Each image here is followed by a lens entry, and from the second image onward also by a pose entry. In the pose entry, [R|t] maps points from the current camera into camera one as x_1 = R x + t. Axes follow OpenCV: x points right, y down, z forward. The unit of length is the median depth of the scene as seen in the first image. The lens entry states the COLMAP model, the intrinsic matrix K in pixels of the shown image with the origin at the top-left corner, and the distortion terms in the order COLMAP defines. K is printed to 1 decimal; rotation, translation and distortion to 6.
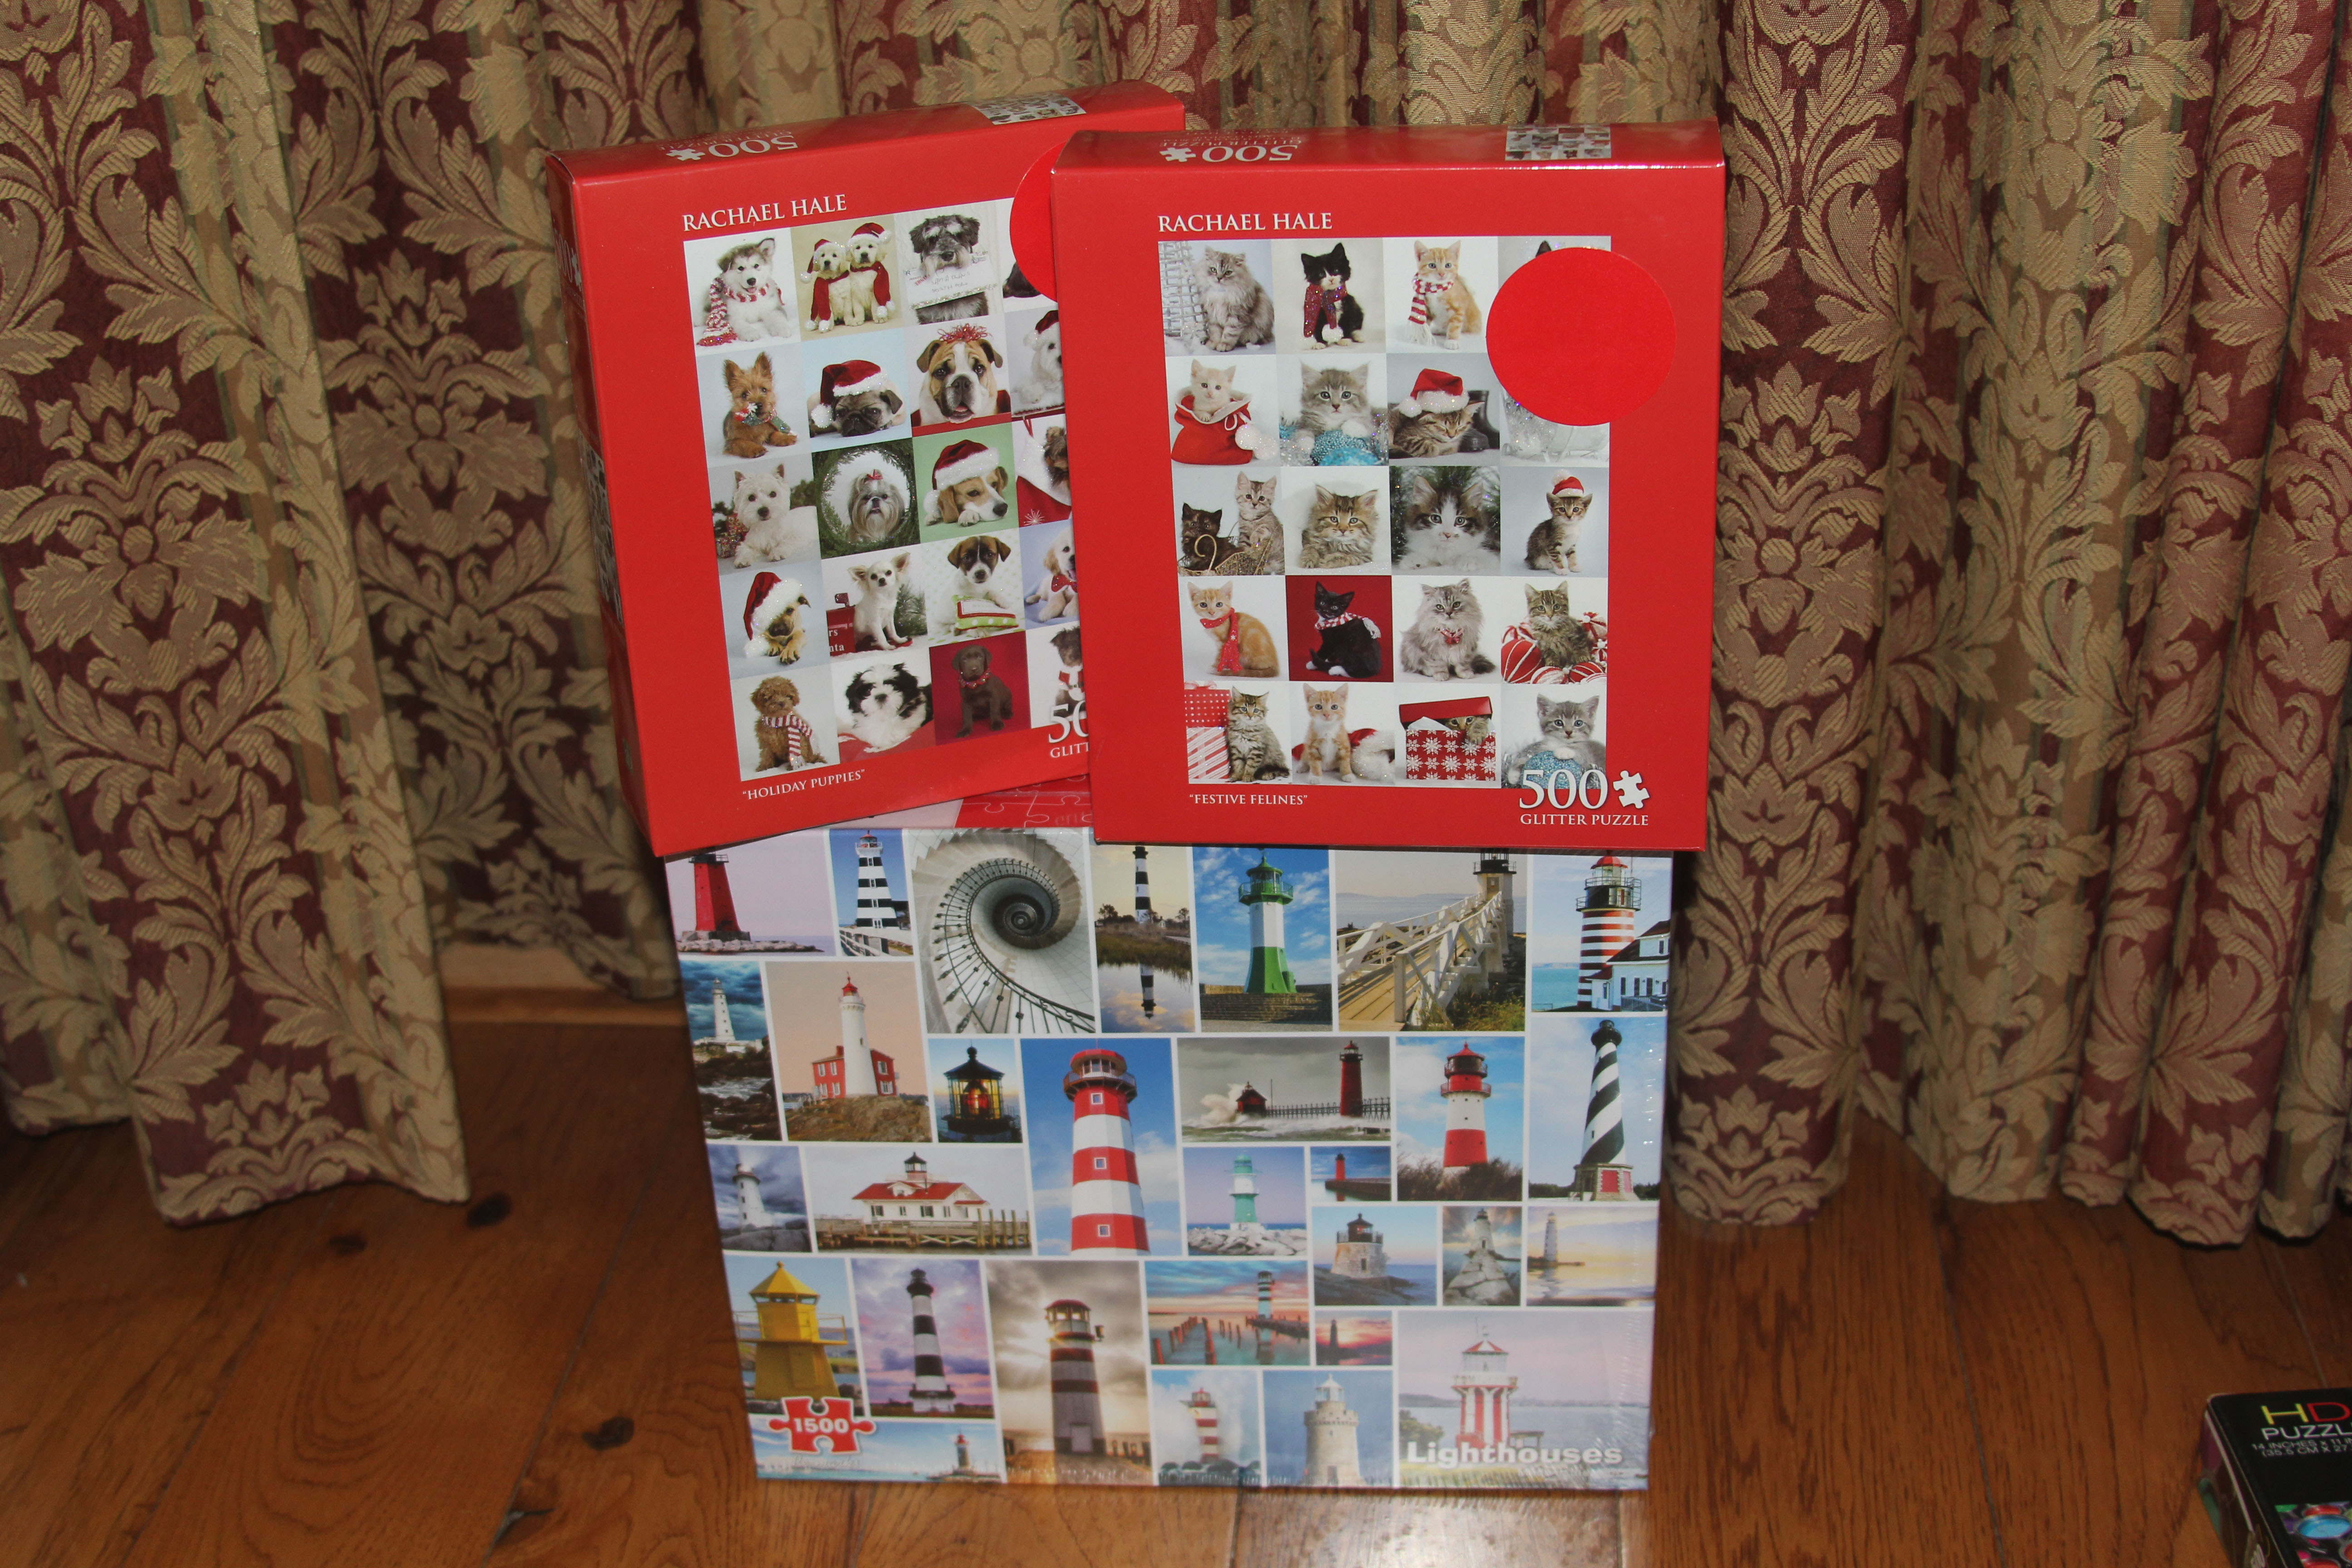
lens RADIAL K [[3014.5, 0, 1199.3], [0, 3014.5, 785.4], [0, 0, 1]] dist [-0.099328, 0.000000]
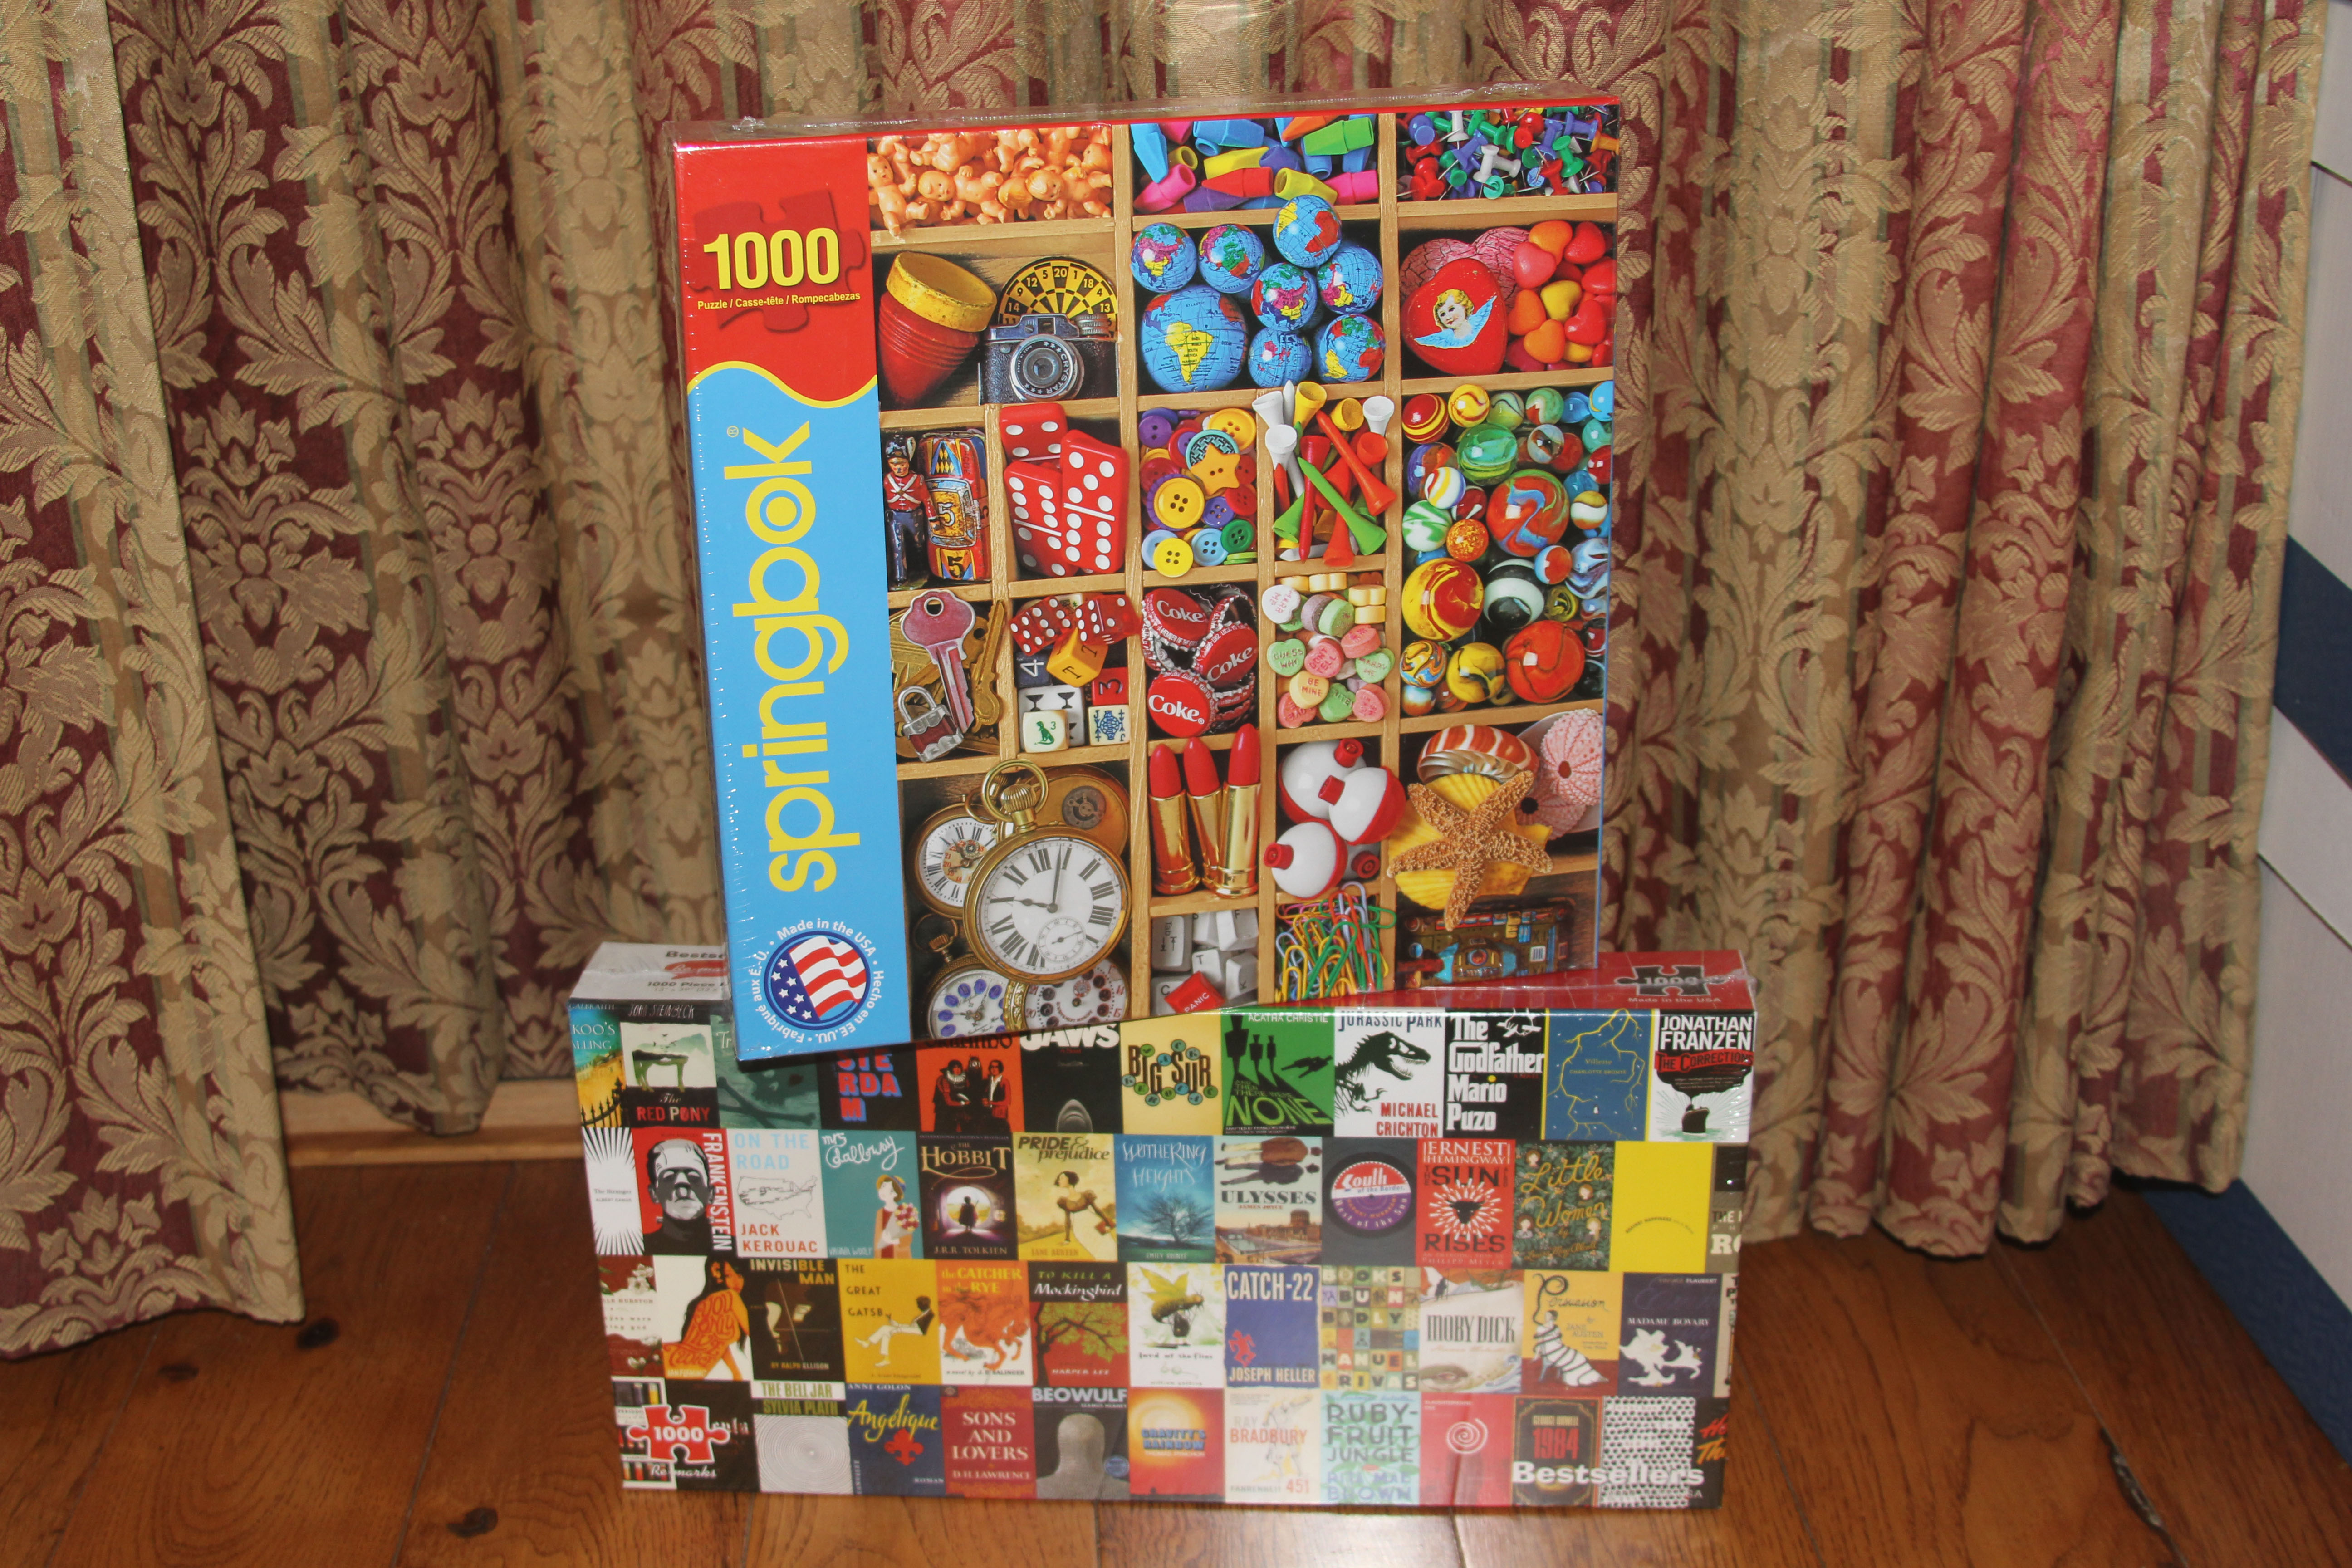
lens RADIAL K [[3014.5, 0, 1182.5], [0, 3014.5, 790.7], [0, 0, 1]] dist [-0.099328, 0.000000]
pose [[0.989143, -0.033322, 0.143125, -0.094305], [0.046964, 0.994556, -0.093023, 0.073301], [-0.139246, 0.098735, 0.985323, -0.061386]]
